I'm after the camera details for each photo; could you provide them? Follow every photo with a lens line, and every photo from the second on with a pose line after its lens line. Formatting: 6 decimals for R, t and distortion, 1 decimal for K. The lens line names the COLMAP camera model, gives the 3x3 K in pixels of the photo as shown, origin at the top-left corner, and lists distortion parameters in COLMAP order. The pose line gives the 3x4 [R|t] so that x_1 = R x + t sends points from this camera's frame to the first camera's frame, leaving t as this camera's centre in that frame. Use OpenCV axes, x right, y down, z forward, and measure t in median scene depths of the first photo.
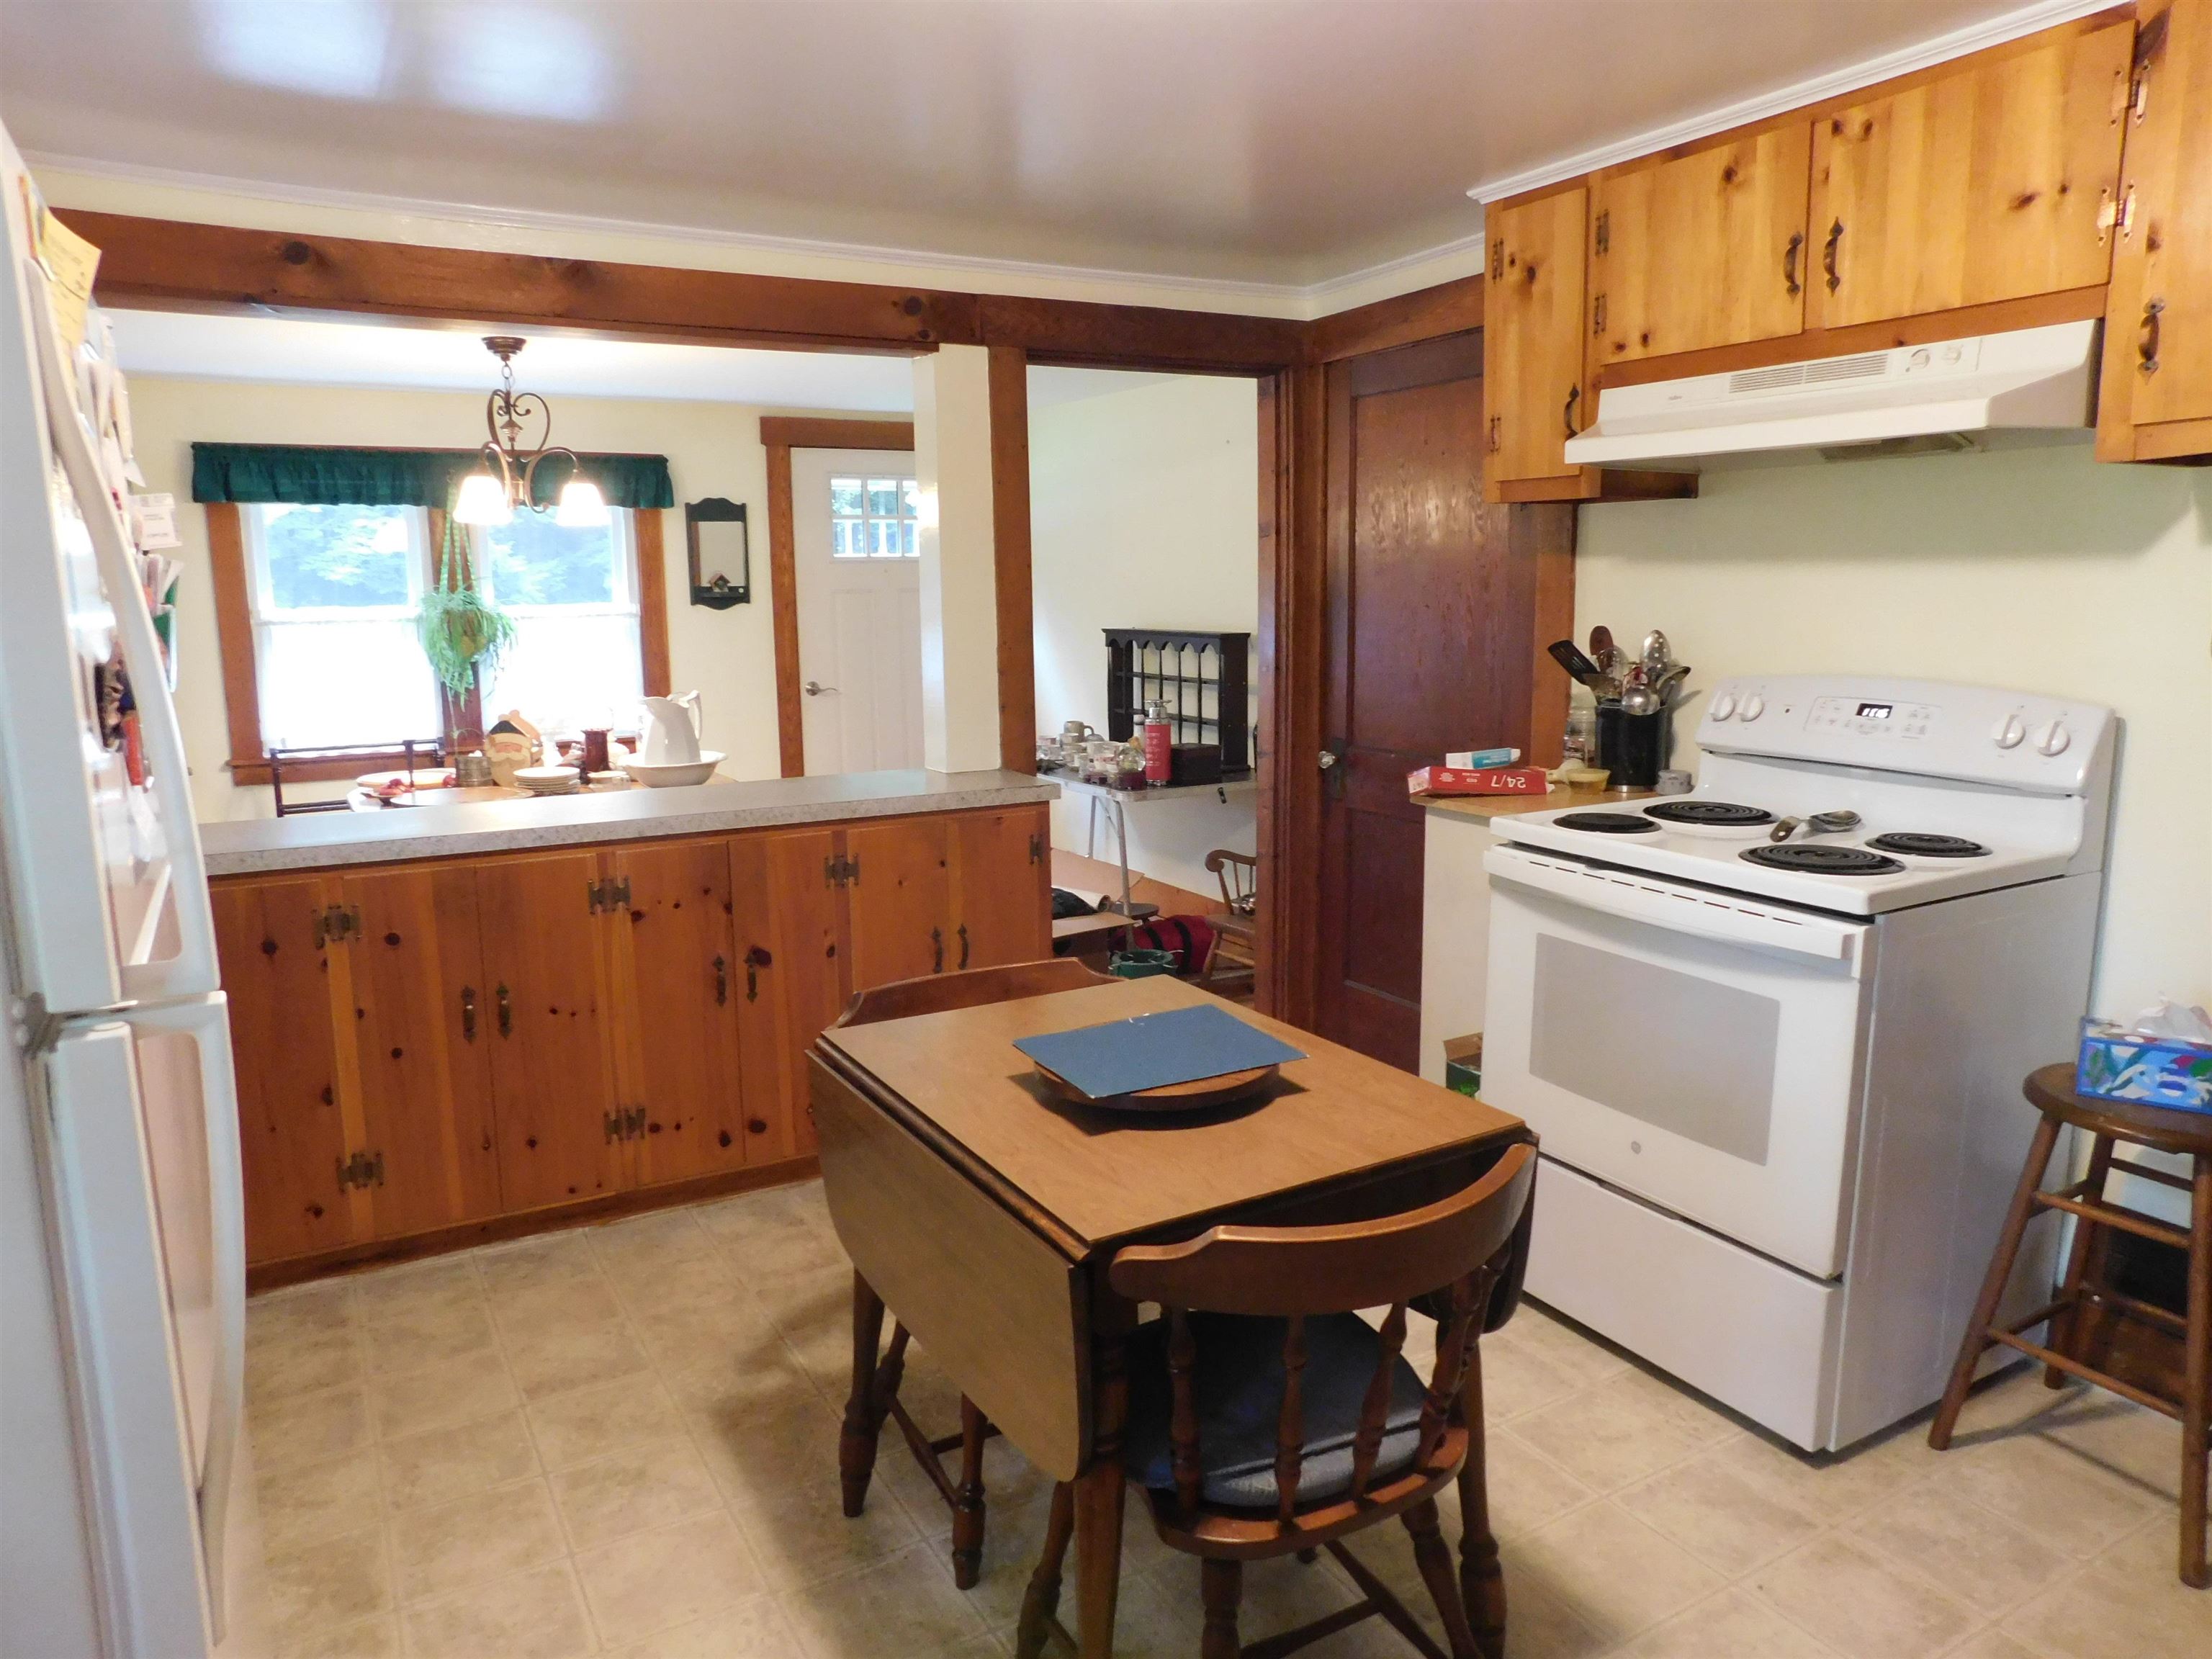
lens RADIAL K [[1446.7, 0, 1106.0], [0, 1446.7, 829.5], [0, 0, 1]] dist [-0.004362, -0.003445]
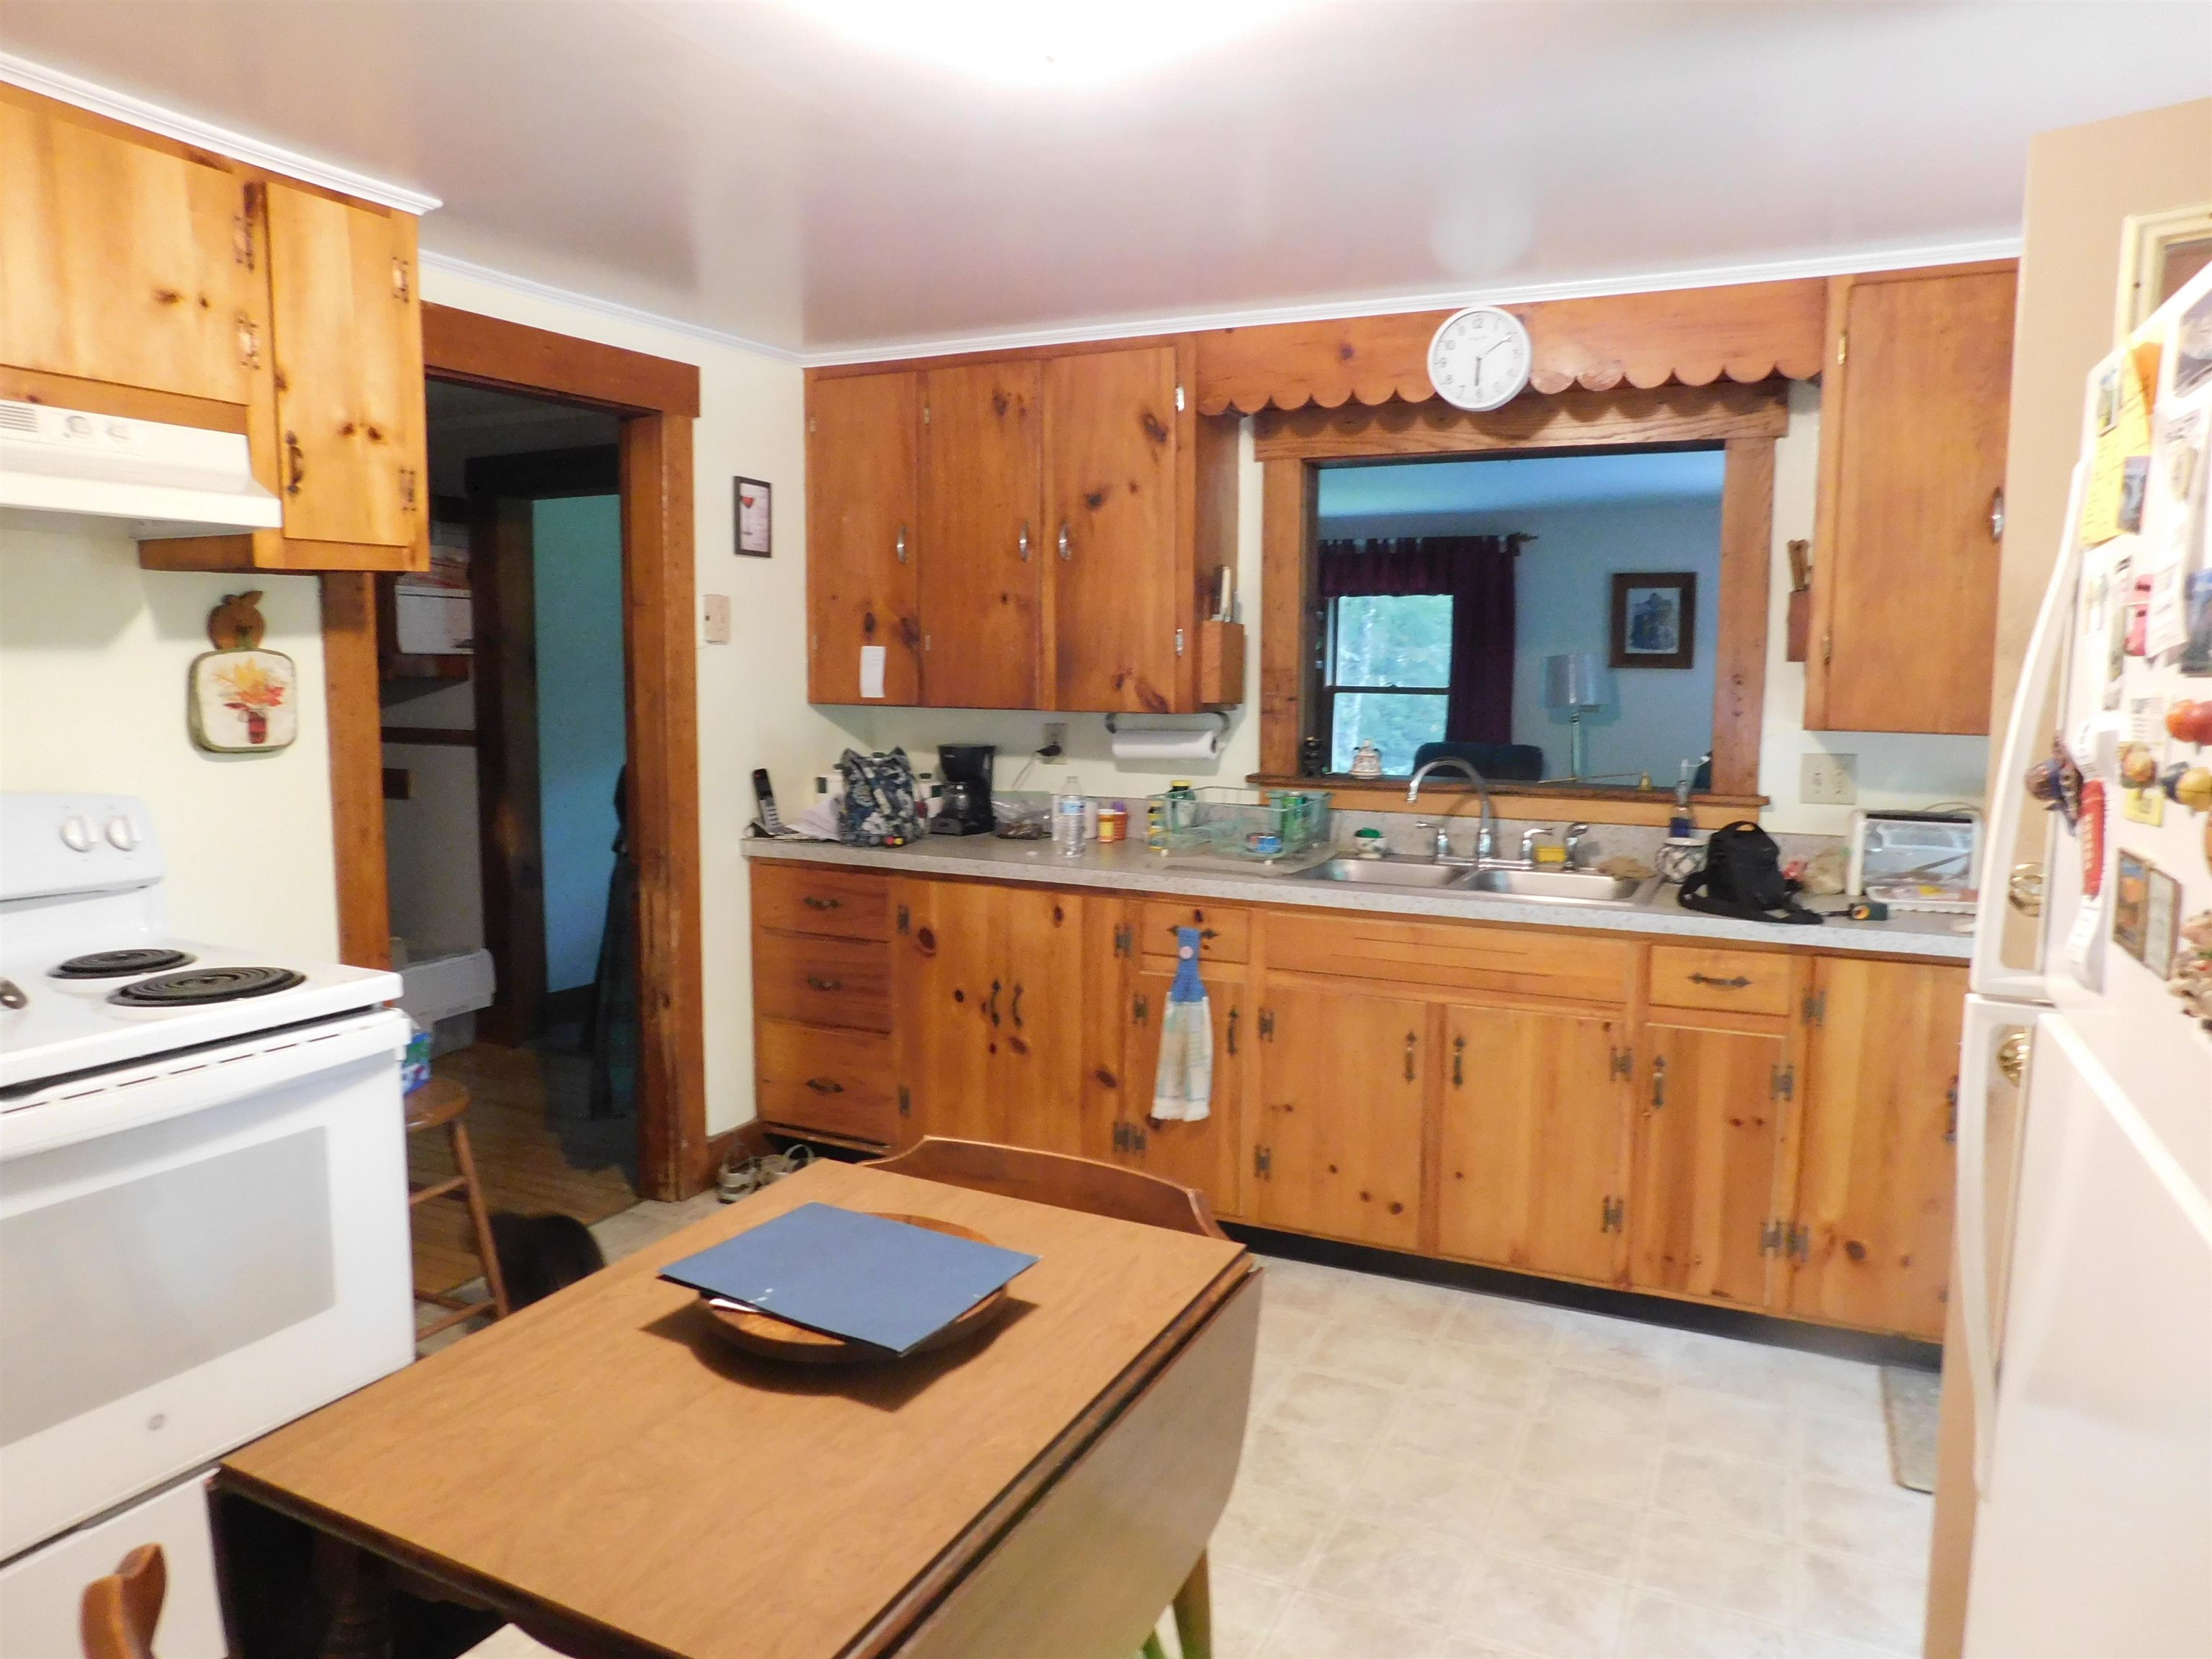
lens RADIAL K [[1446.7, 0, 1106.0], [0, 1446.7, 829.5], [0, 0, 1]] dist [-0.004362, -0.003445]
pose [[-0.555373, -0.087608, 0.826974, -0.555013], [0.131080, 0.972782, 0.191084, -0.175575], [-0.821206, 0.214522, -0.528773, 1.027054]]
